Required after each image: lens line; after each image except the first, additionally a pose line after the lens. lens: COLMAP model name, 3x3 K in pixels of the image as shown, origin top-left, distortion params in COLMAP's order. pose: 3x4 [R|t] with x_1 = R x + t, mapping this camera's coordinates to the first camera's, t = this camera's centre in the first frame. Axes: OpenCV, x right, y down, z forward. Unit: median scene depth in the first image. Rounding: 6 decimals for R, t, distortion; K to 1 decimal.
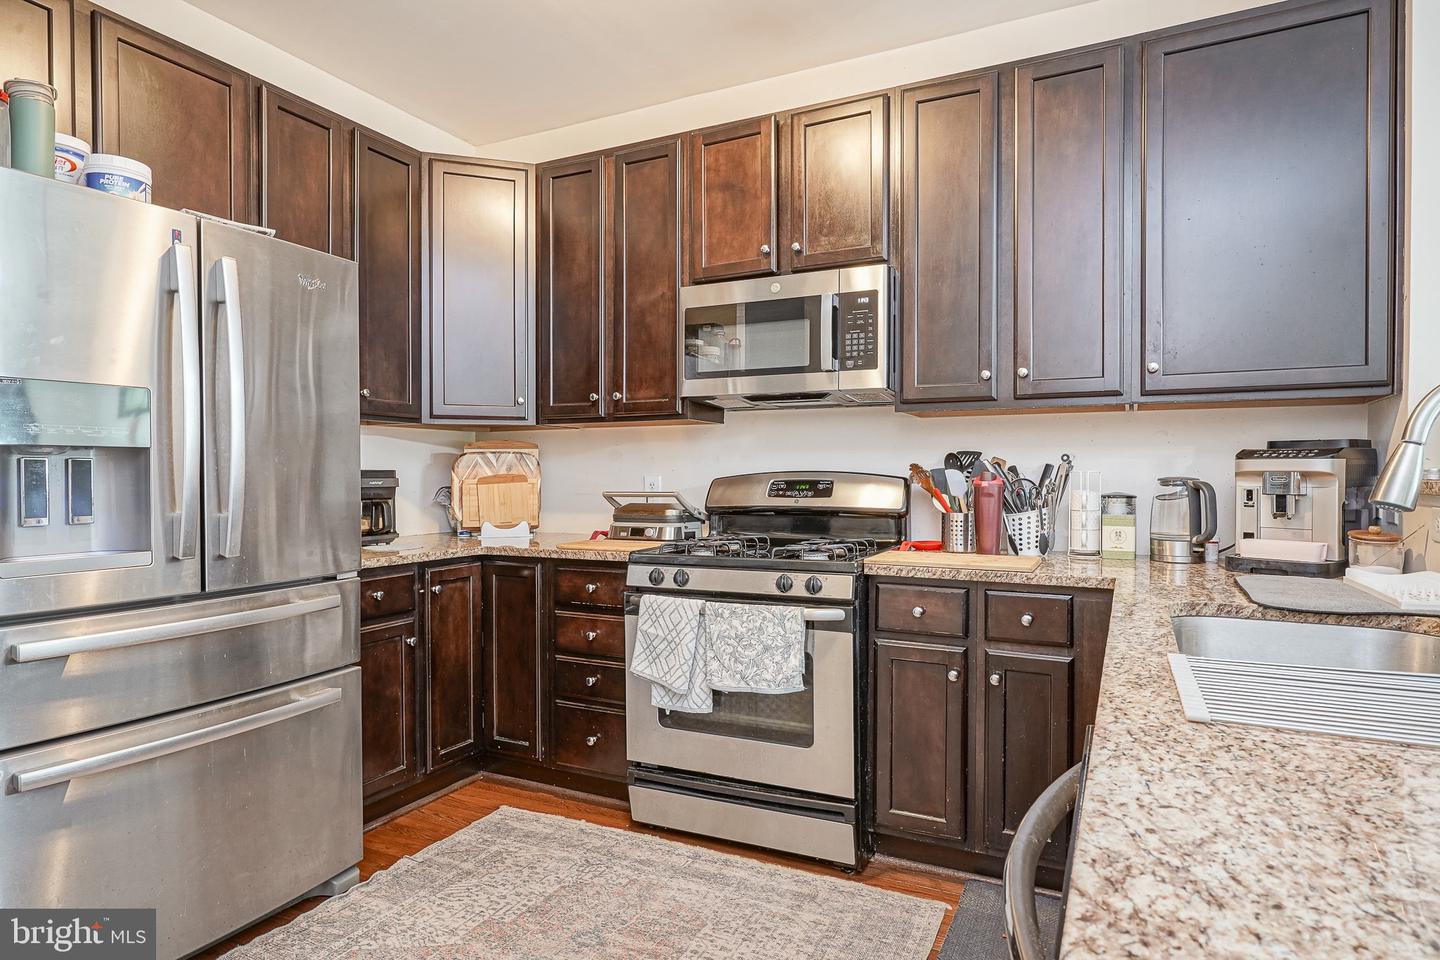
lens RADIAL K [[819.0, 0, 717.5], [0, 819.0, 481.5], [0, 0, 1]] dist [0.001515, 0.000032]
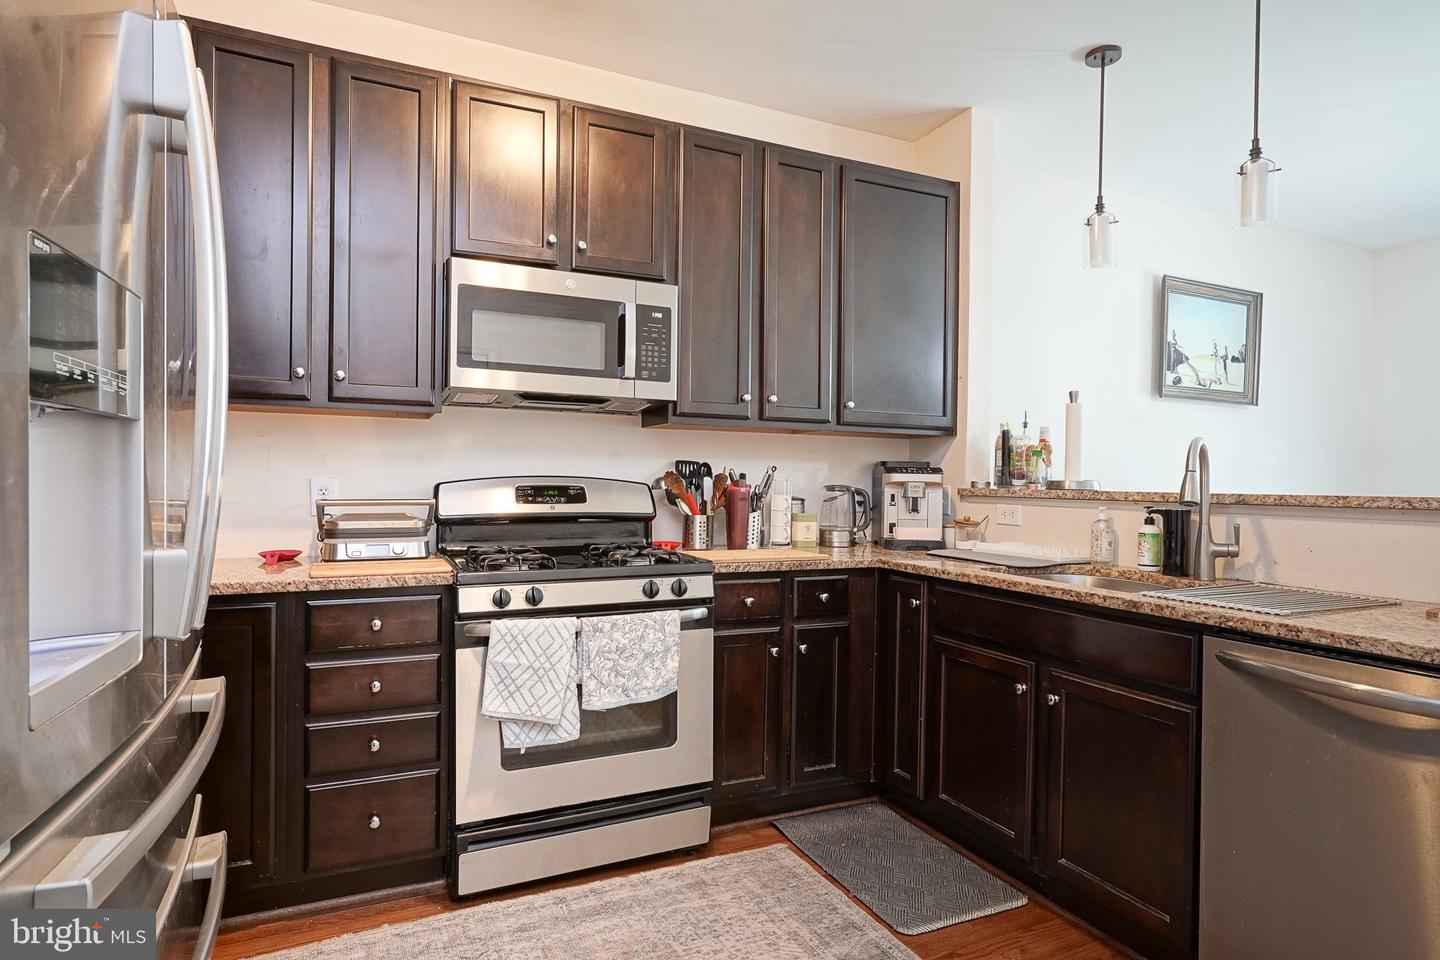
lens RADIAL K [[819.0, 0, 716.4], [0, 819.0, 488.4], [0, 0, 1]] dist [0.001515, 0.000032]
pose [[0.616260, 0.000984, 0.787542, -0.633451], [-0.005434, 0.999981, 0.003003, -0.002676], [-0.787524, -0.006130, 0.616254, 0.305775]]
